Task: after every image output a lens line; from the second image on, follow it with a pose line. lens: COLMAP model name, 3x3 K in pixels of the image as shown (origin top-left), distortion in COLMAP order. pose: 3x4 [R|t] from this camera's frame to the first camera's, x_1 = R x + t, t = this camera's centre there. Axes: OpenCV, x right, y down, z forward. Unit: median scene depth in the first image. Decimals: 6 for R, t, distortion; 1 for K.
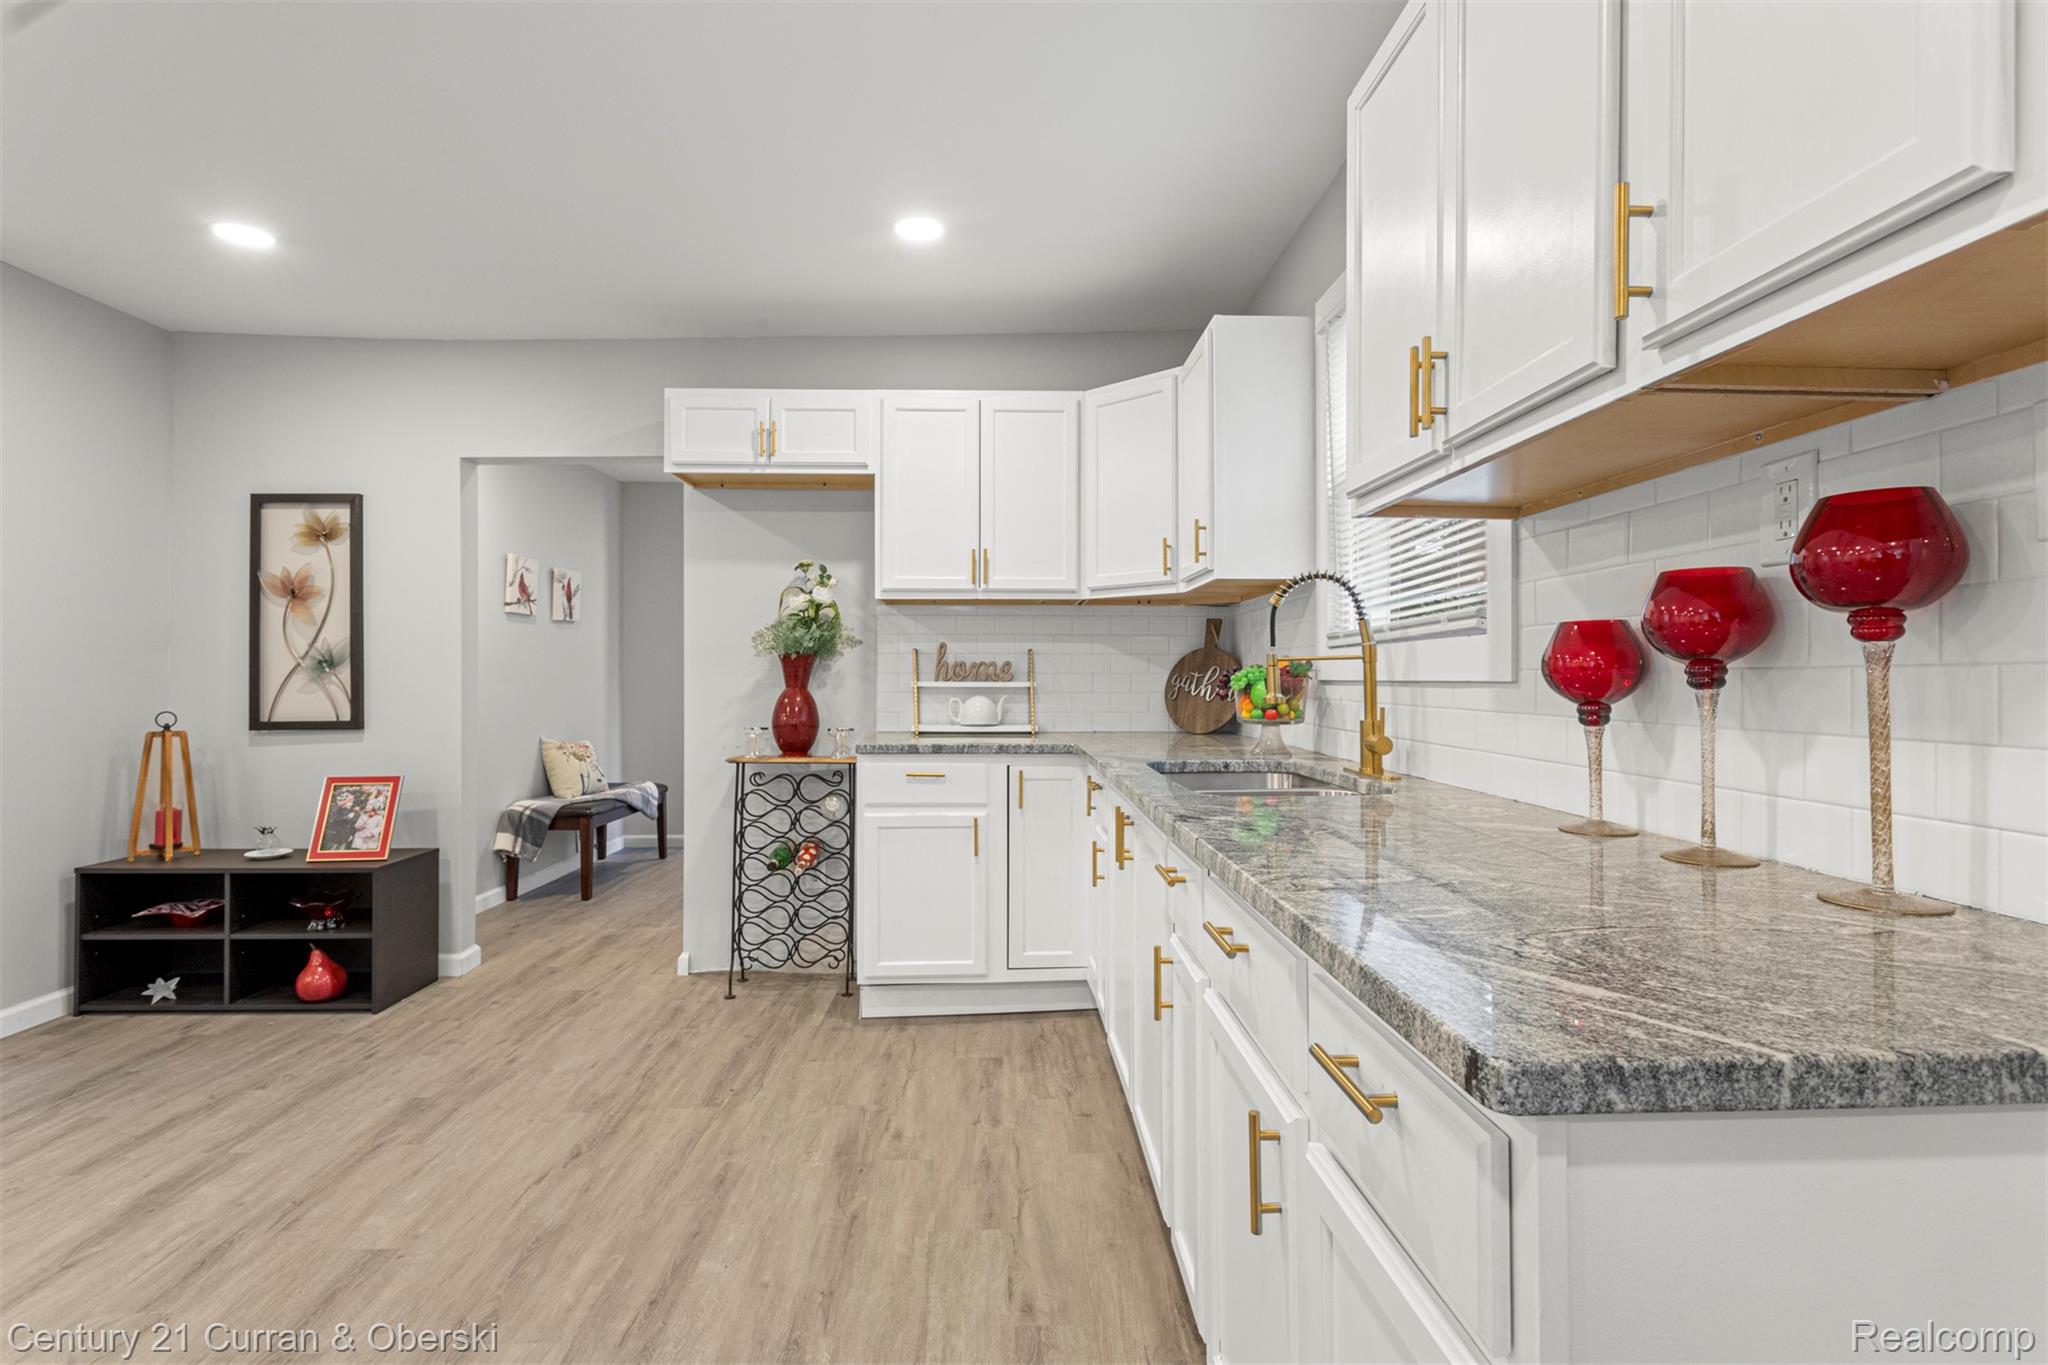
lens RADIAL K [[973.0, 0, 1024.1], [0, 973.0, 674.1], [0, 0, 1]] dist [0.008729, -0.000718]
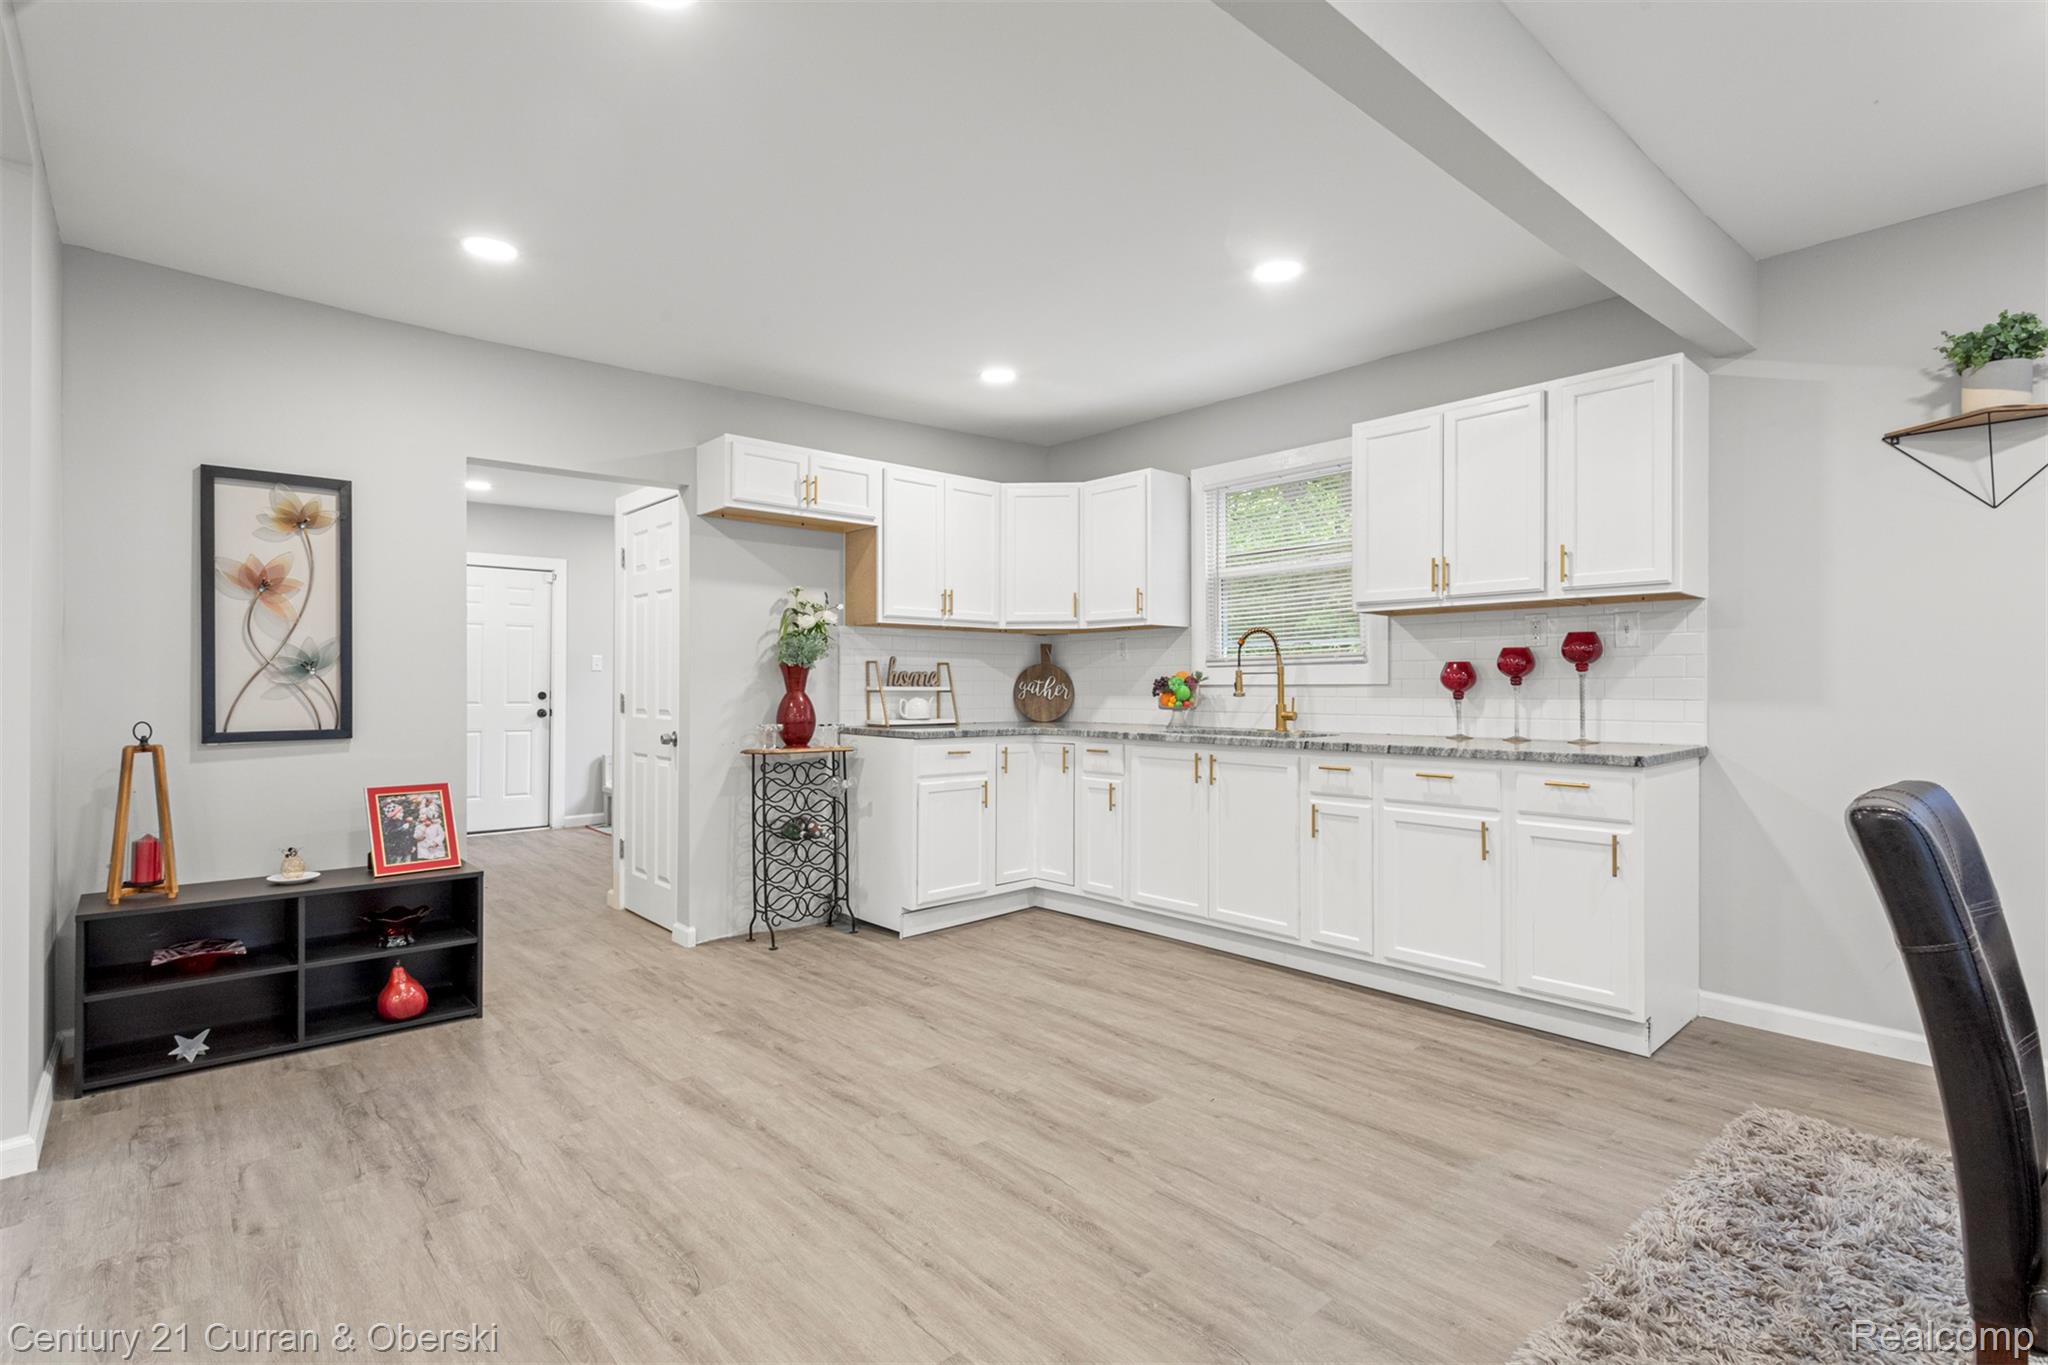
lens RADIAL K [[973.0, 0, 1036.8], [0, 973.0, 687.3], [0, 0, 1]] dist [0.008729, -0.000718]
pose [[0.758659, -0.000360, 0.651488, -0.838018], [-0.002195, 0.999993, 0.003108, 0.004897], [-0.651485, -0.003787, 0.758652, -0.121866]]
